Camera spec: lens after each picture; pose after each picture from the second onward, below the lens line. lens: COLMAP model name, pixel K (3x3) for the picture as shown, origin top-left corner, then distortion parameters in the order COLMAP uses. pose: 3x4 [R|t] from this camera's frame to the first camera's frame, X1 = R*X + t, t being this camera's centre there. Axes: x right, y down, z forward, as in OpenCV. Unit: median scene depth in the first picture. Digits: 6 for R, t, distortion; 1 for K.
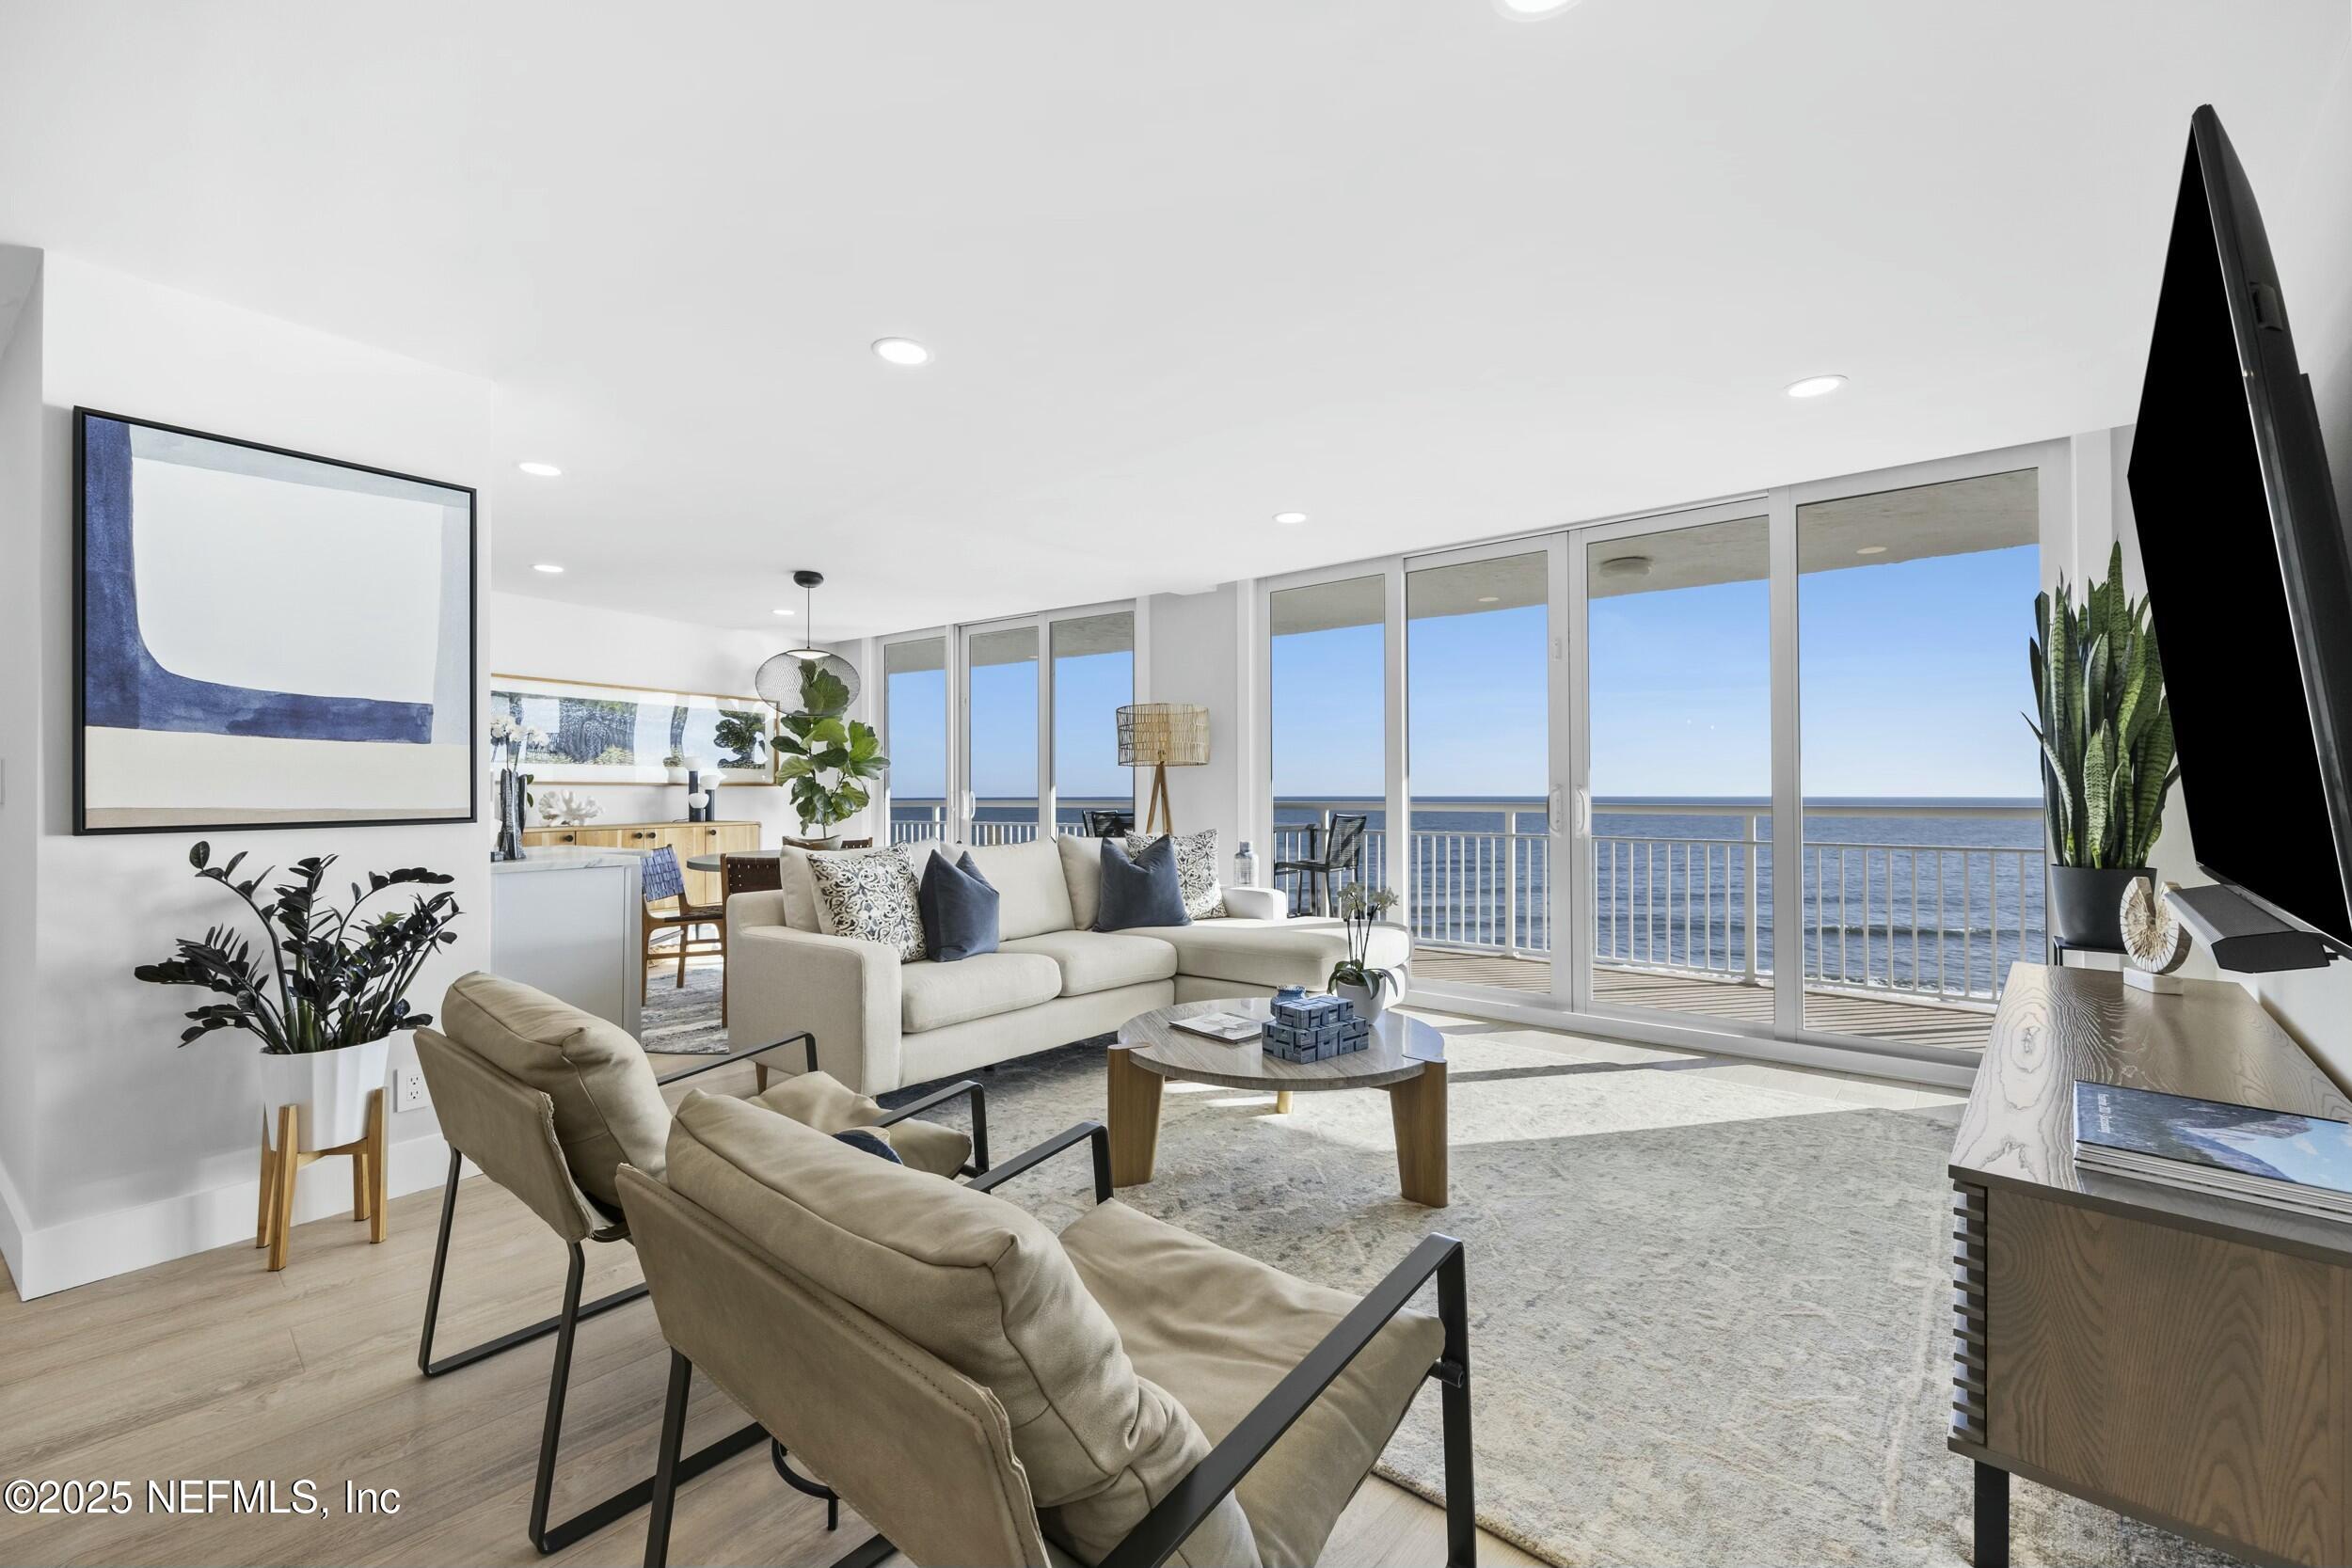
lens RADIAL K [[929.9, 0, 1164.3], [0, 929.9, 780.8], [0, 0, 1]] dist [0.002003, -0.000119]
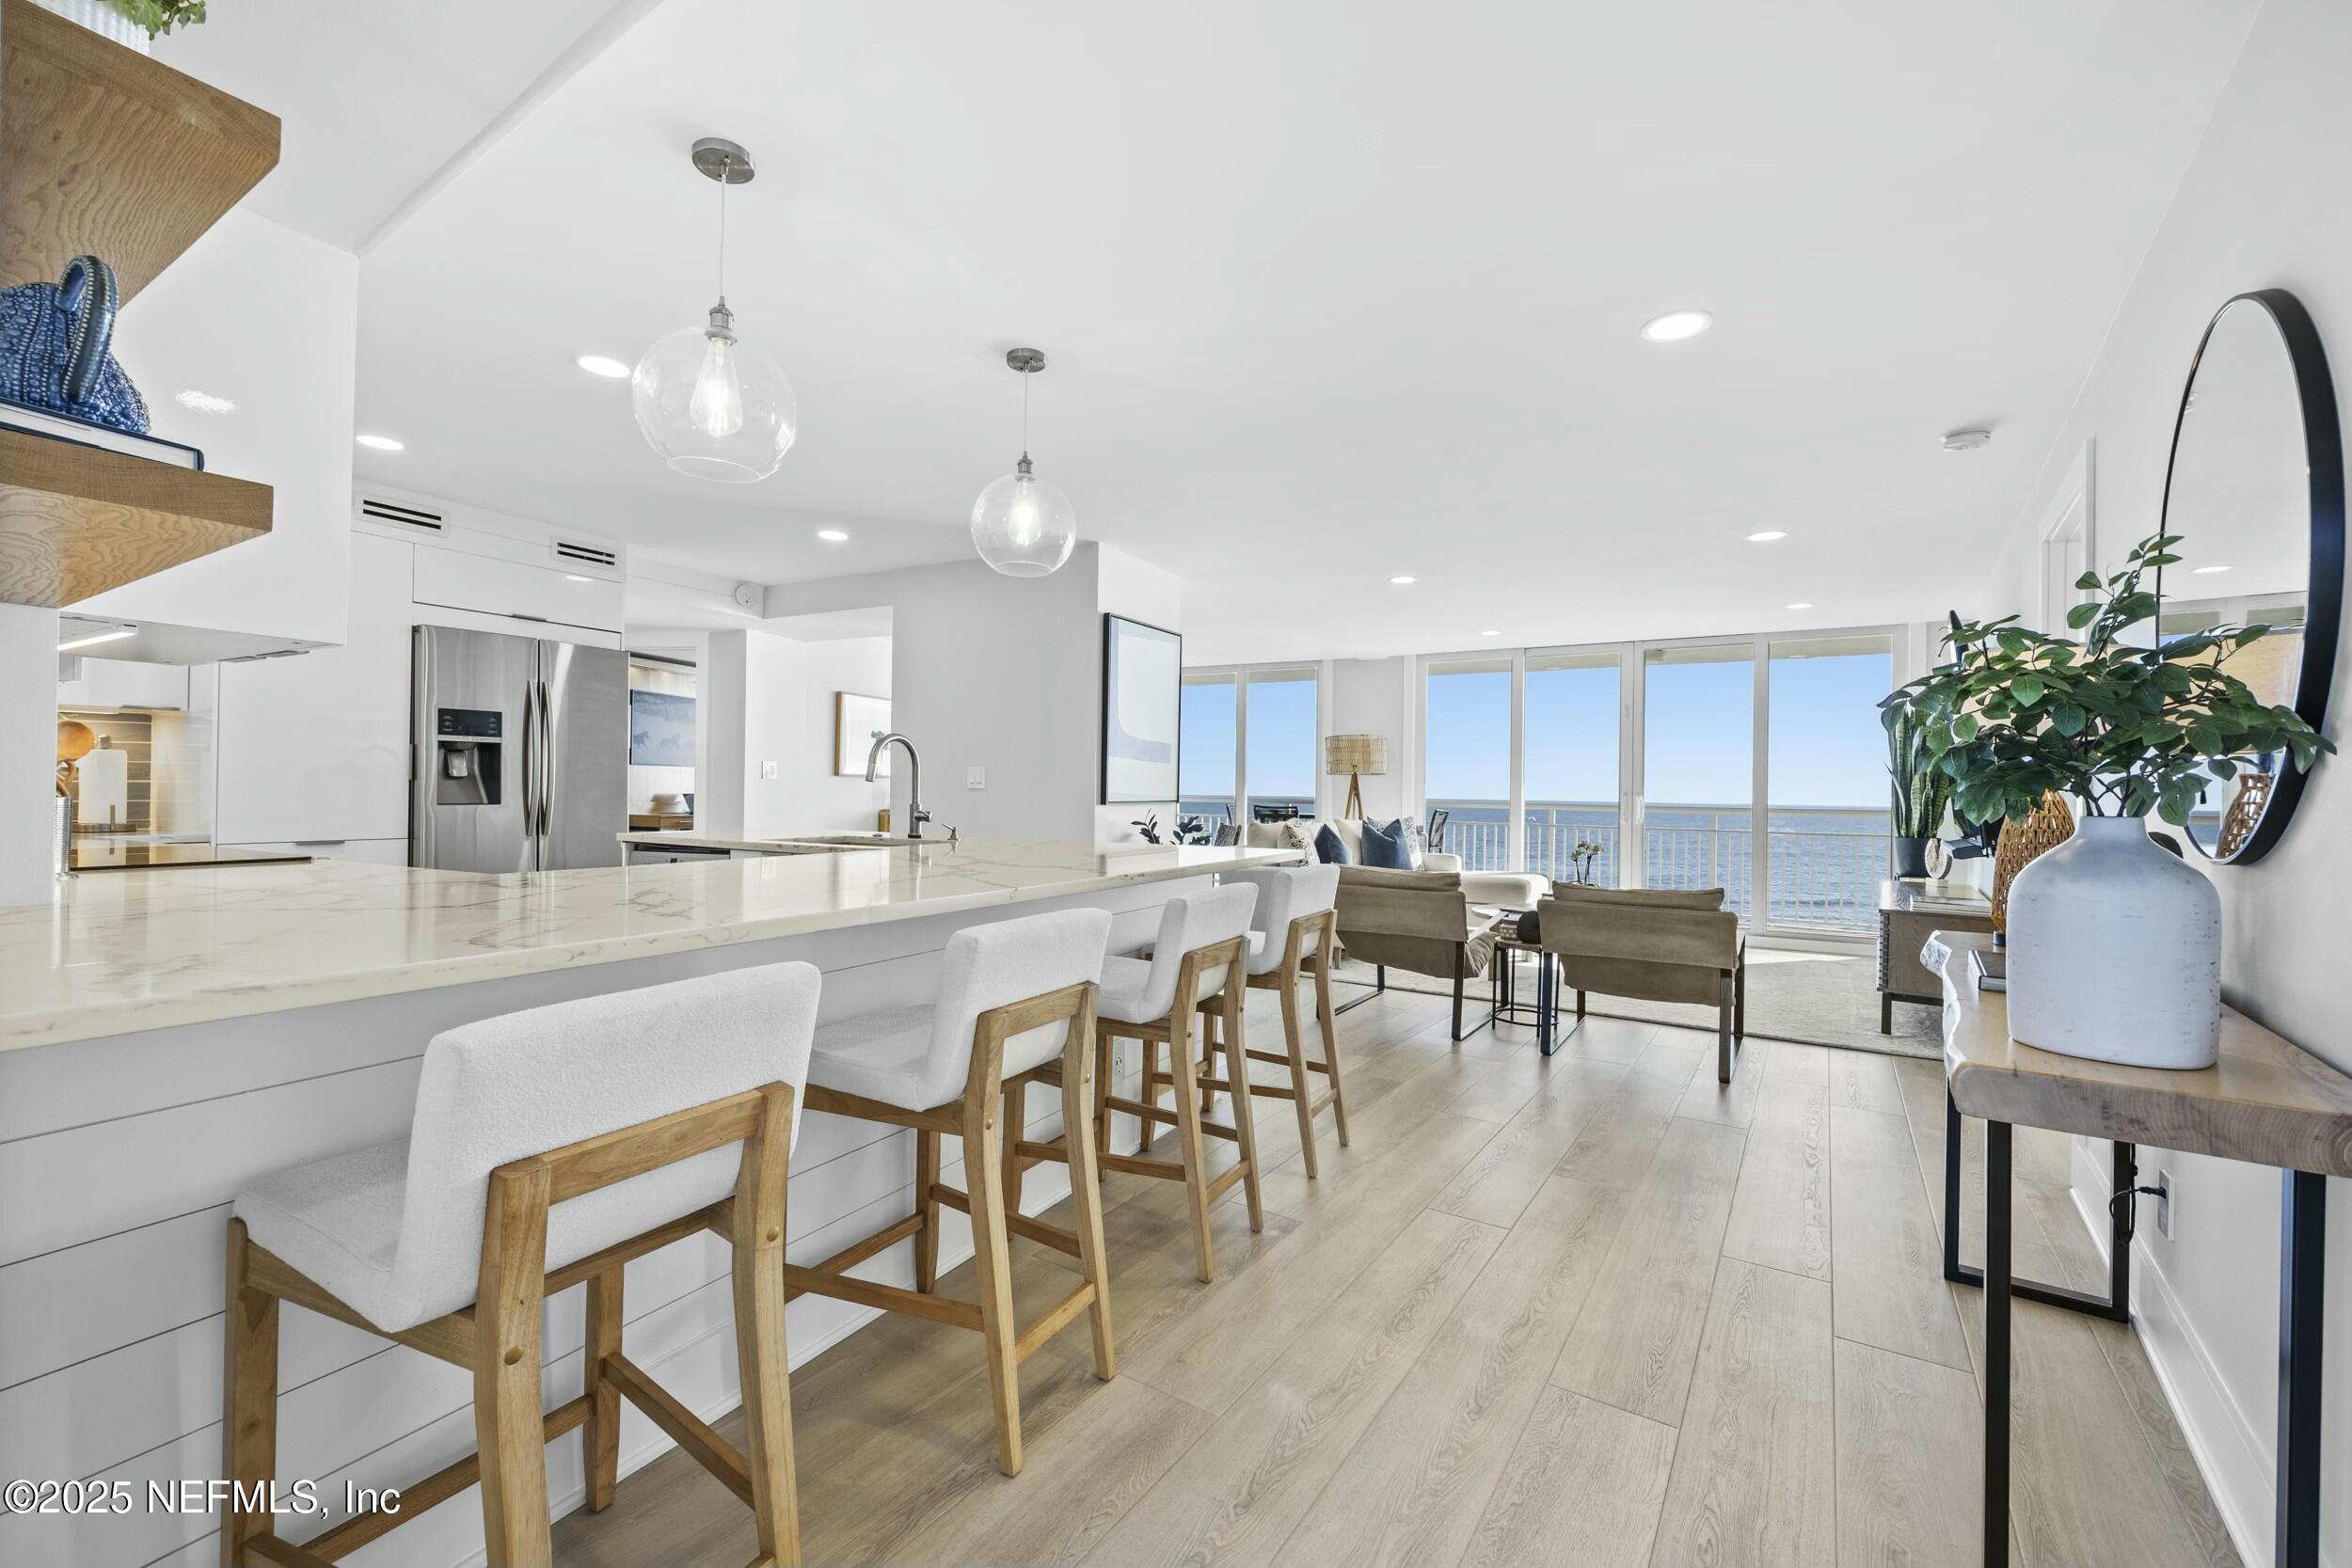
lens RADIAL K [[929.9, 0, 1196.3], [0, 929.9, 788.9], [0, 0, 1]] dist [0.002003, -0.000119]
pose [[0.991172, 0.016570, 0.131545, -0.820307], [-0.016592, 0.999862, -0.000927, 0.012250], [-0.131542, -0.001264, 0.991310, -0.804210]]
